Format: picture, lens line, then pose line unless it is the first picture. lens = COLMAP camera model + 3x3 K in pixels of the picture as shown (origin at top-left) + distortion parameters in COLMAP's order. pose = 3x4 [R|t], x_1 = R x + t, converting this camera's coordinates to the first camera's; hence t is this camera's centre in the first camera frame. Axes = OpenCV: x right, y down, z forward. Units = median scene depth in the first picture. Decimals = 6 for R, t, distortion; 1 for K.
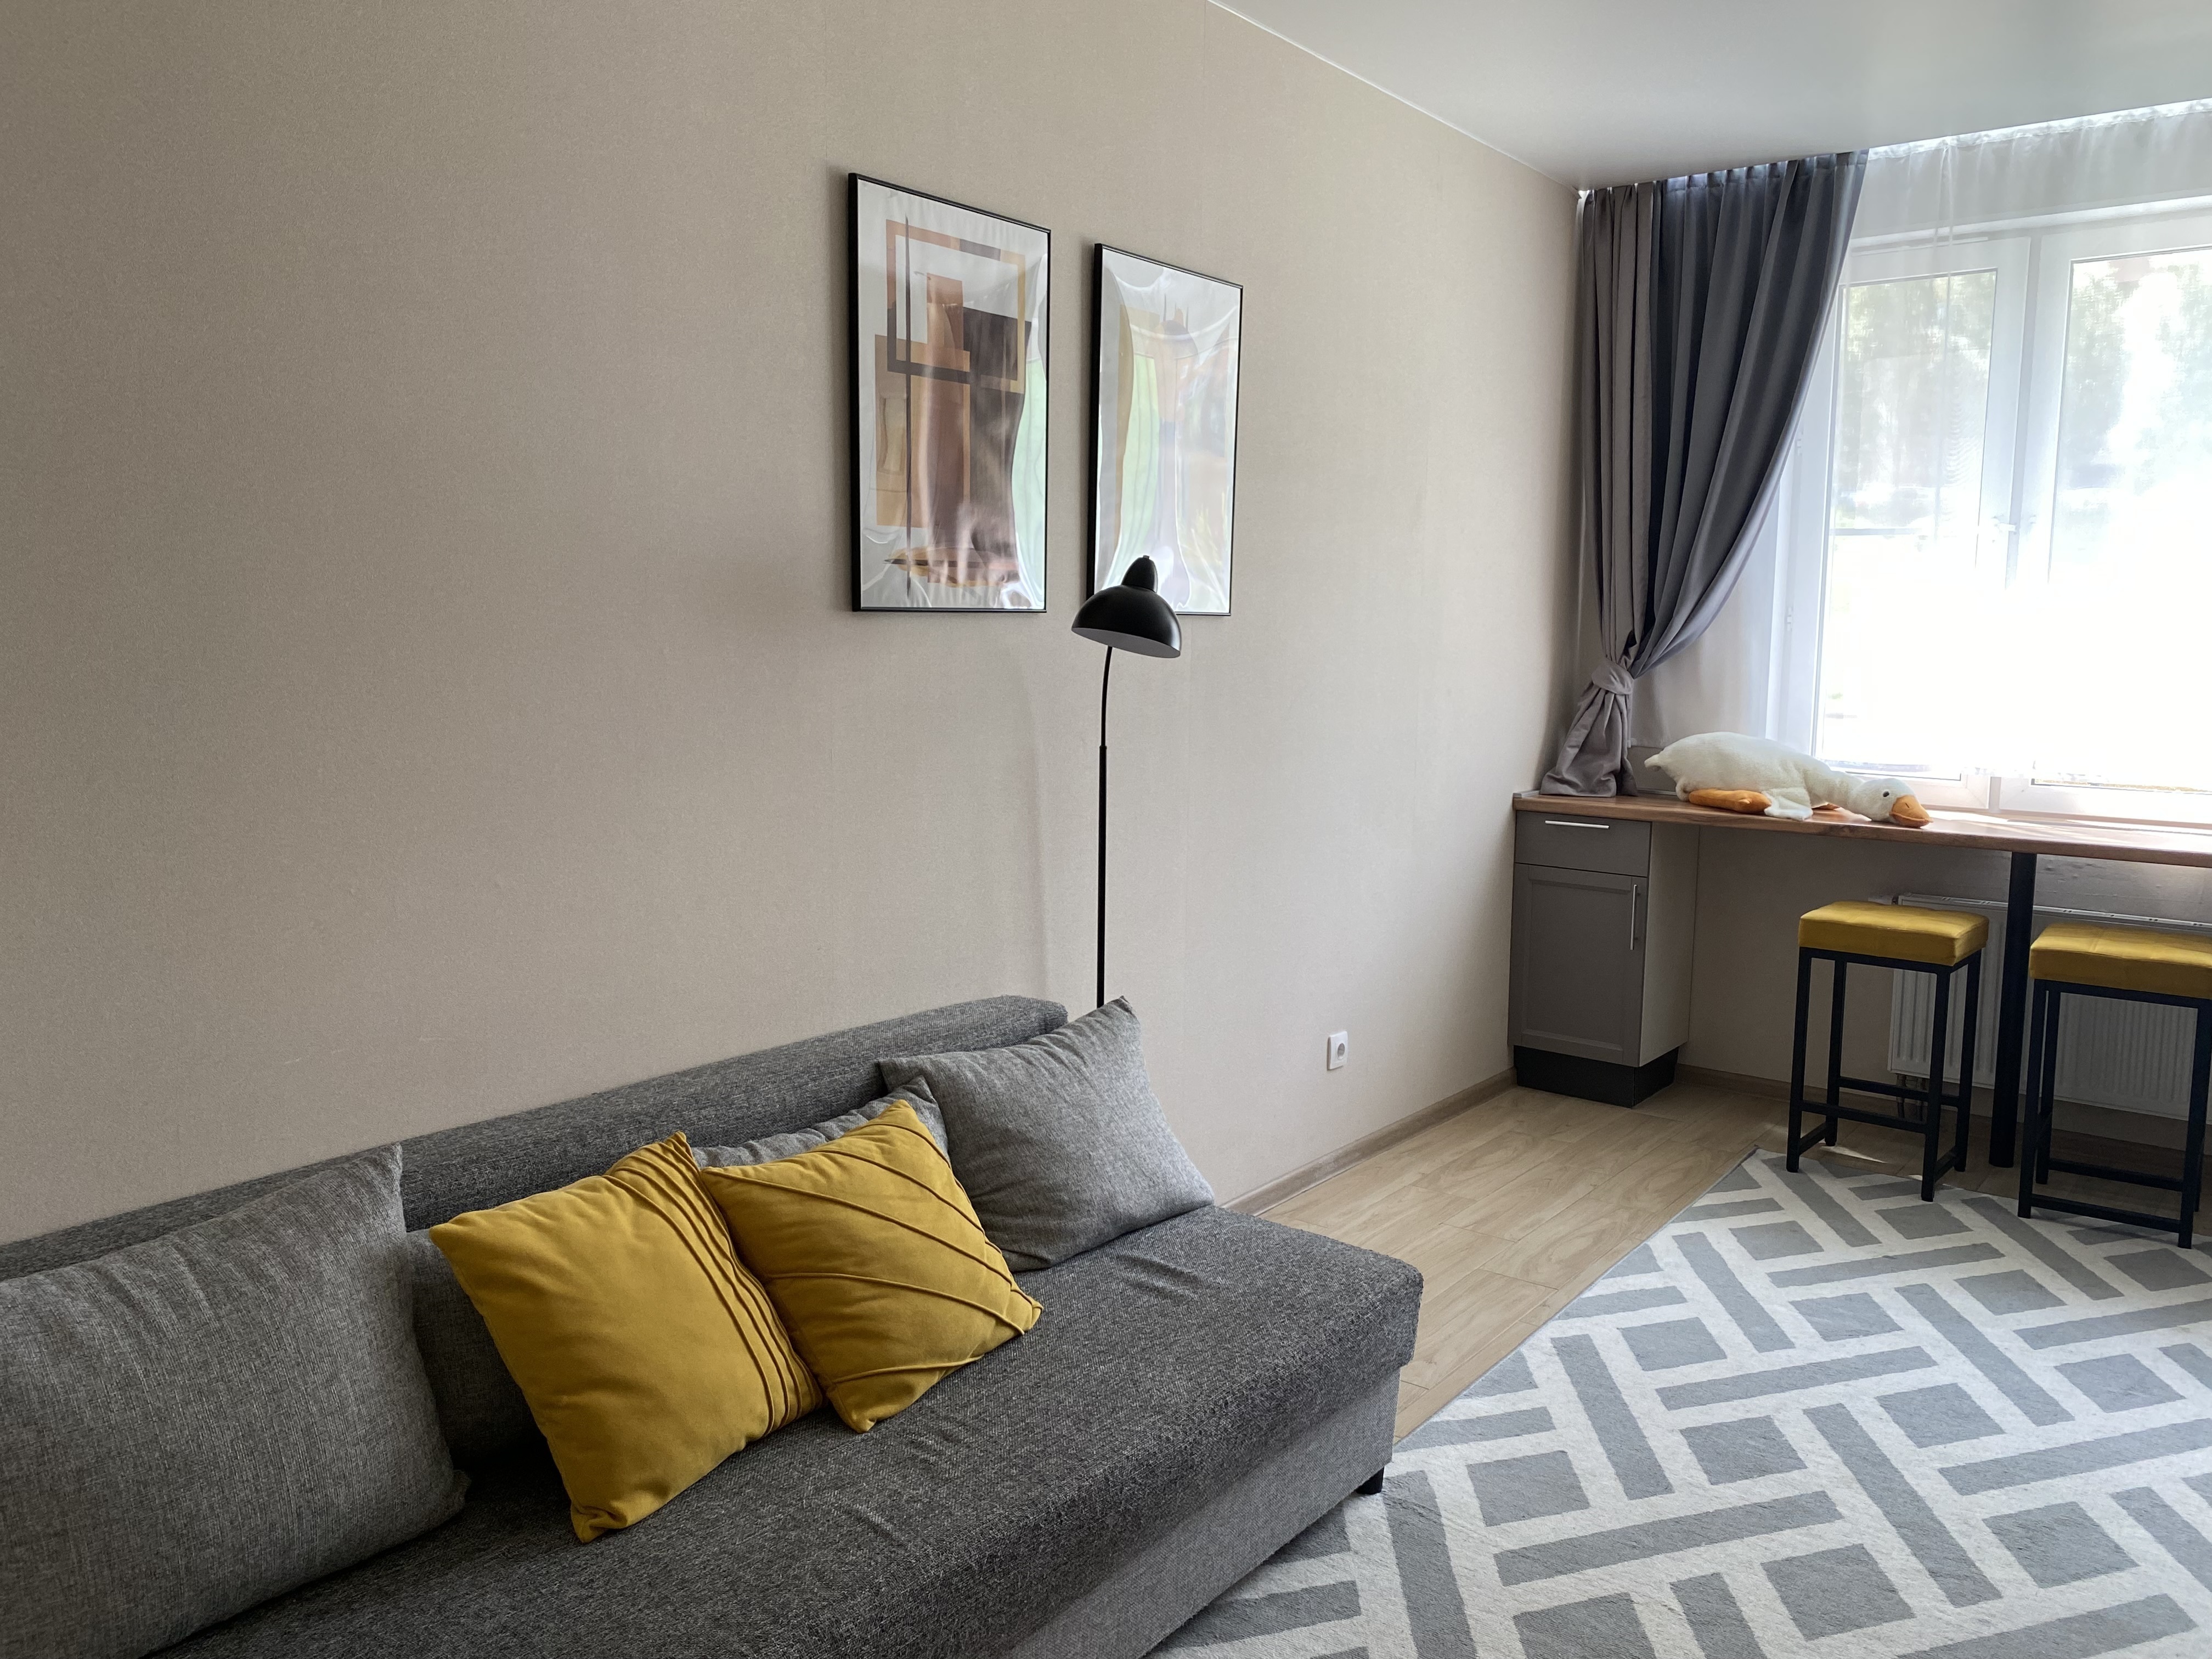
lens RADIAL K [[1678.6, 0, 1110.7], [0, 1678.6, 829.4], [0, 0, 1]] dist [0.005972, -0.012527]
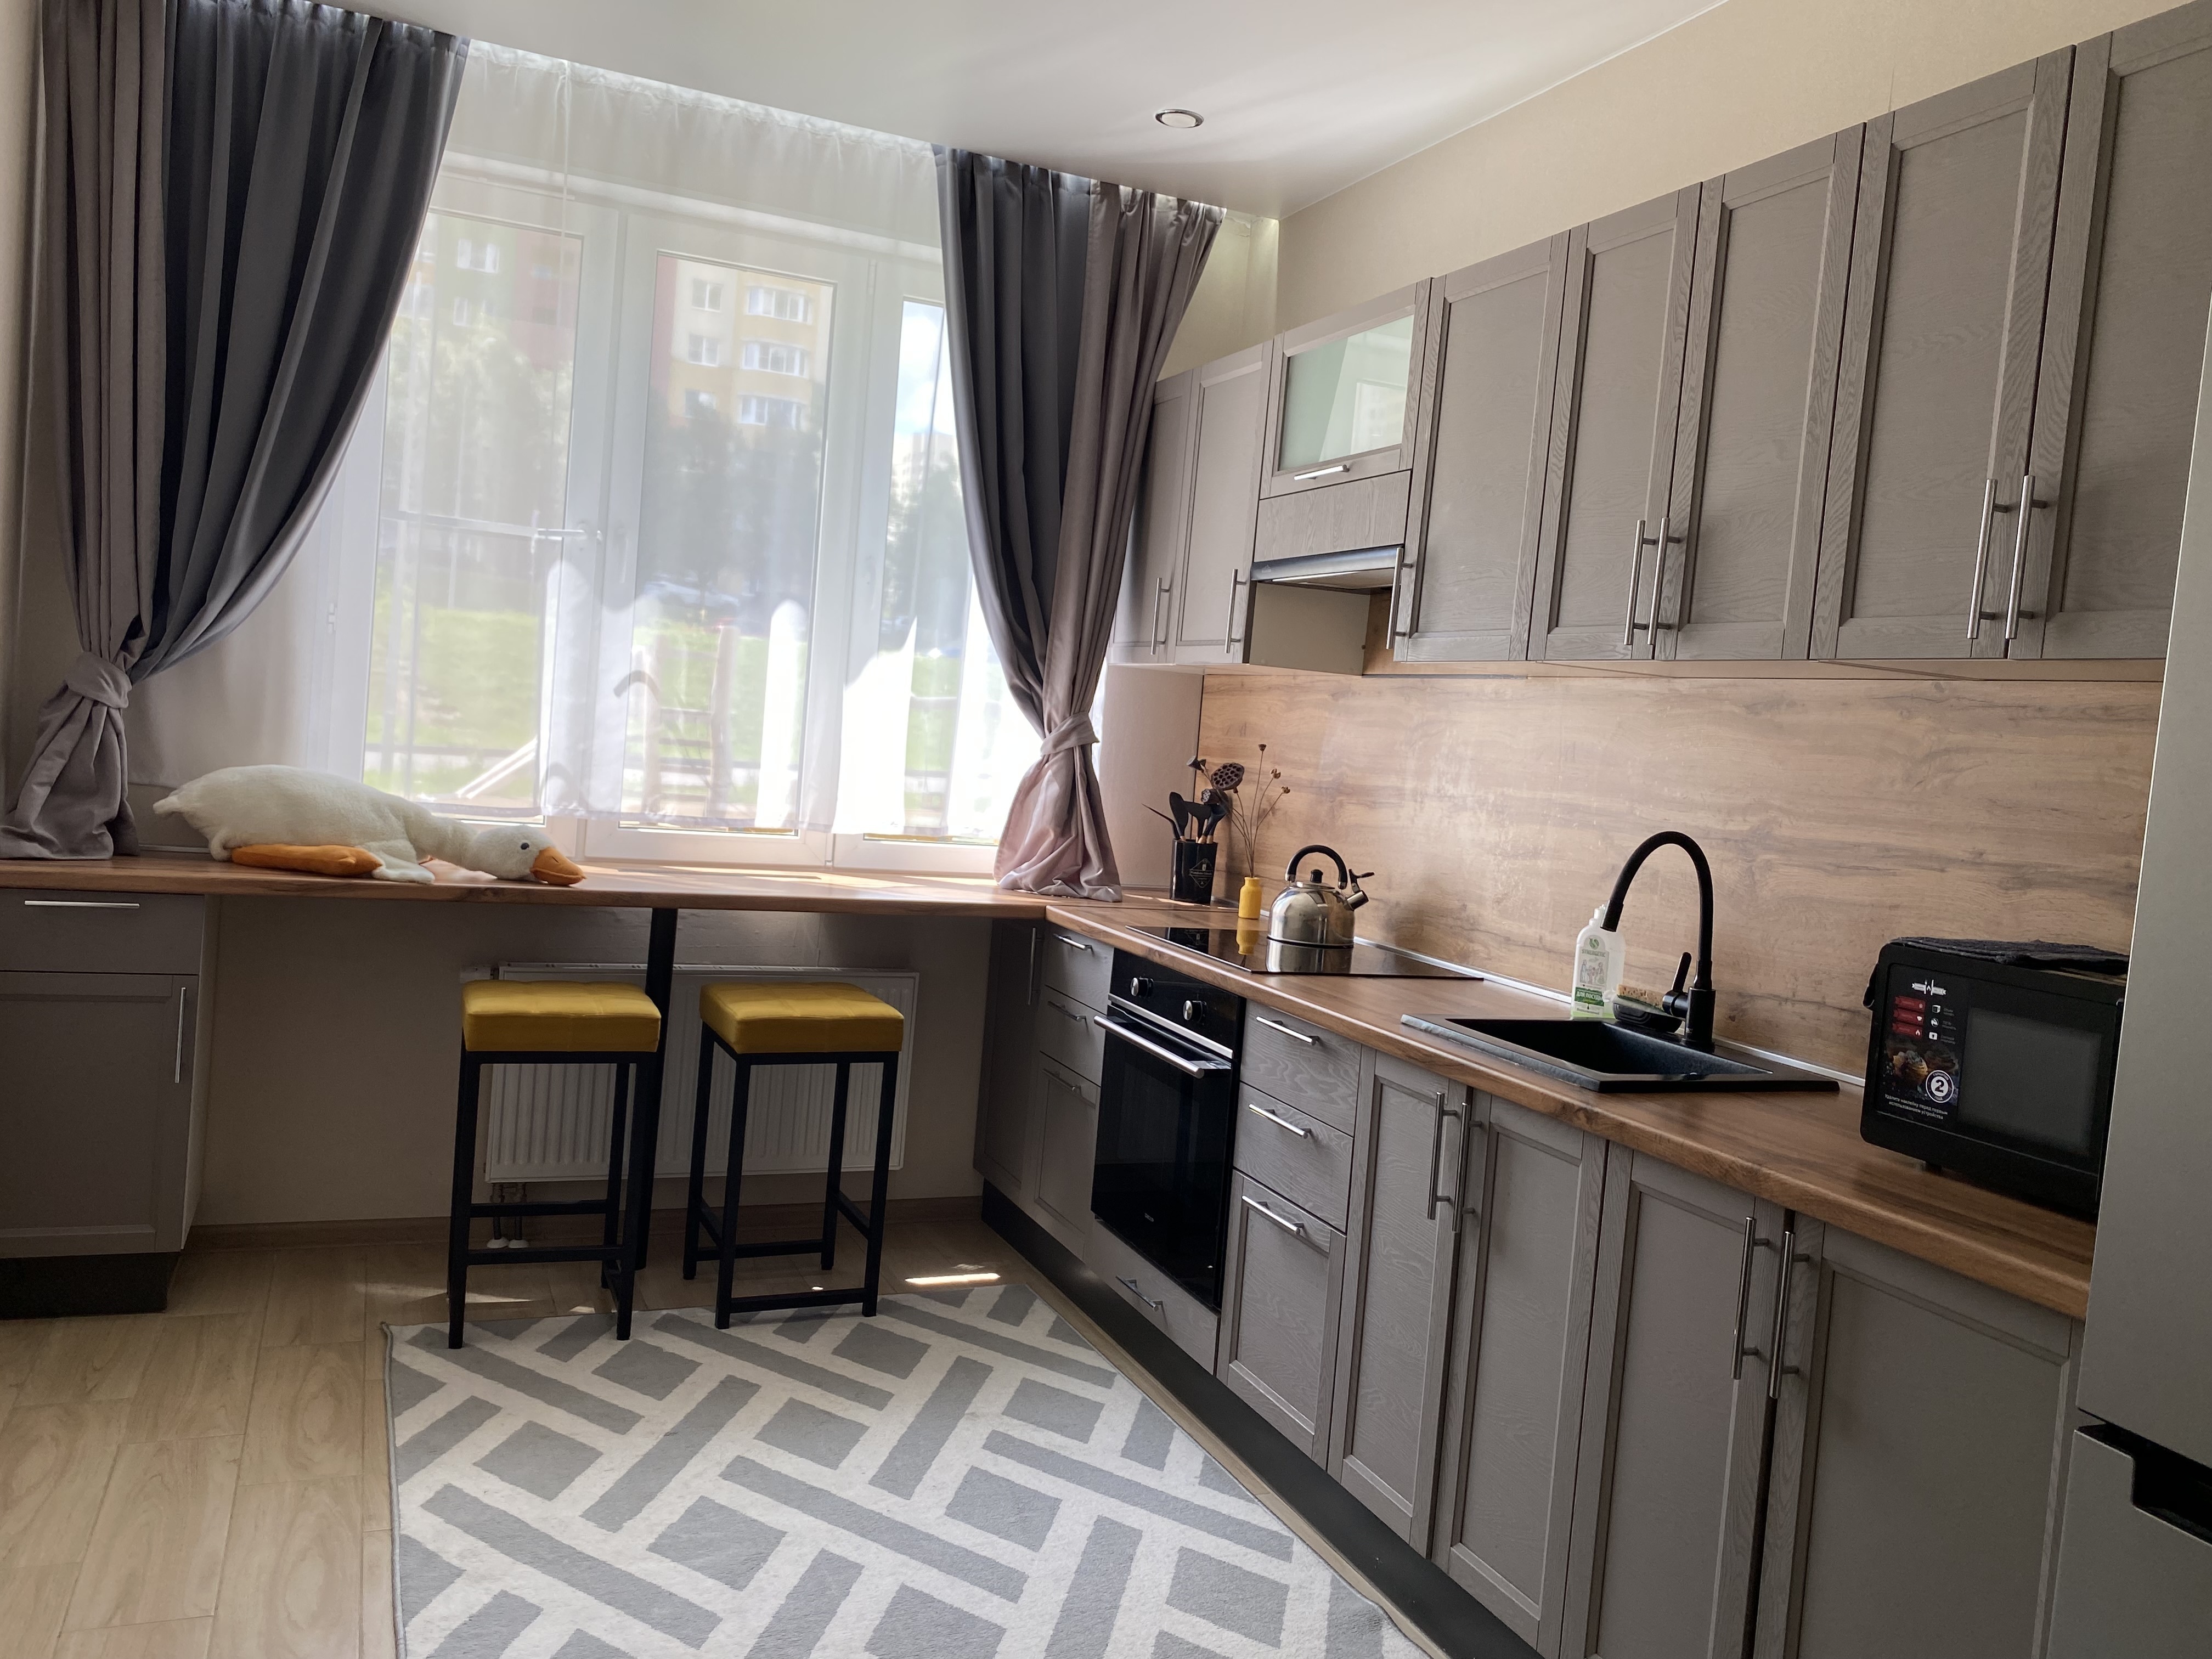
lens RADIAL K [[1678.6, 0, 1103.7], [0, 1678.6, 816.2], [0, 0, 1]] dist [0.005972, -0.012527]
pose [[0.489412, -0.018051, 0.871866, -0.107584], [0.032181, 0.999479, 0.002629, -0.028735], [-0.871459, 0.026771, 0.489738, 0.362766]]
